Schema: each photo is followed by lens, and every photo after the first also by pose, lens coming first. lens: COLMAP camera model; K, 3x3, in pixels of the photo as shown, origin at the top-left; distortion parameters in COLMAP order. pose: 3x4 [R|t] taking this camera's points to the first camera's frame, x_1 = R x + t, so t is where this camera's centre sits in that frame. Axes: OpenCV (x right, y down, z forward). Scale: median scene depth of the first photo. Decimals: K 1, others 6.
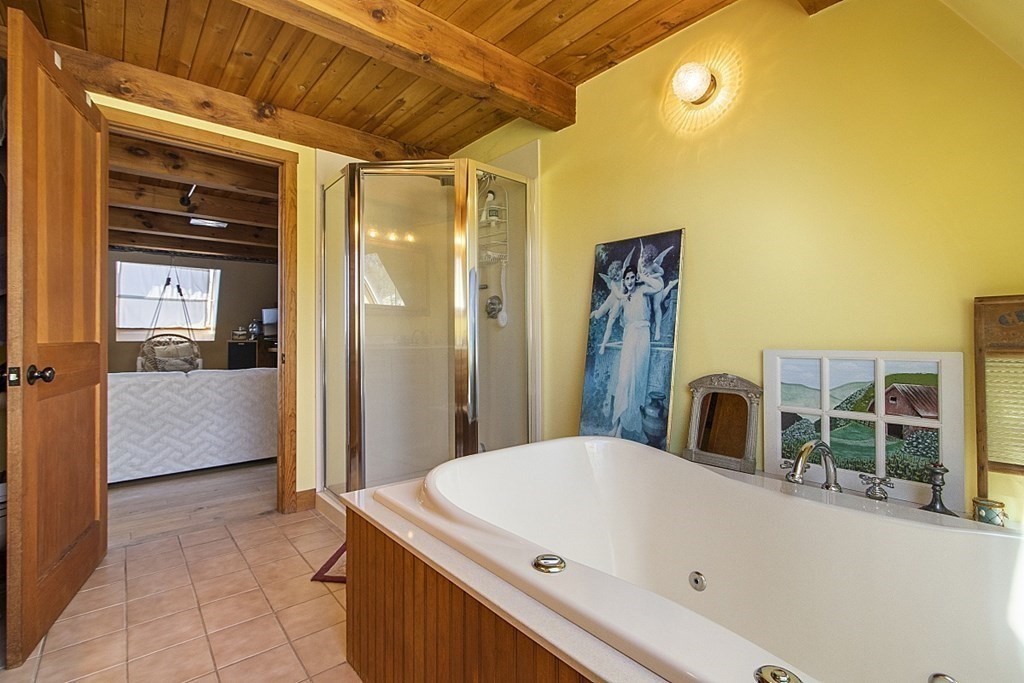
lens RADIAL K [[462.7, 0, 511.2], [0, 462.7, 331.6], [0, 0, 1]] dist [0.000734, 0.000197]
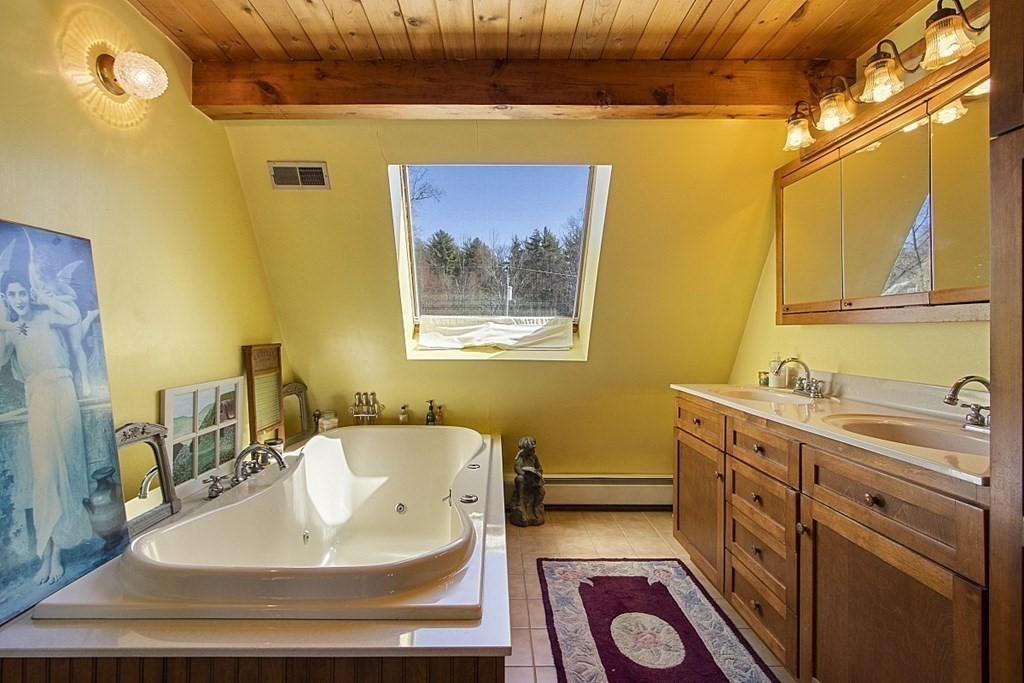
lens RADIAL K [[462.7, 0, 511.2], [0, 462.7, 331.6], [0, 0, 1]] dist [0.000734, 0.000197]
pose [[-0.778331, 0.002376, 0.627849, -0.600390], [-0.006597, 0.999907, -0.011963, -0.071854], [-0.627819, -0.013453, -0.778243, 1.133671]]
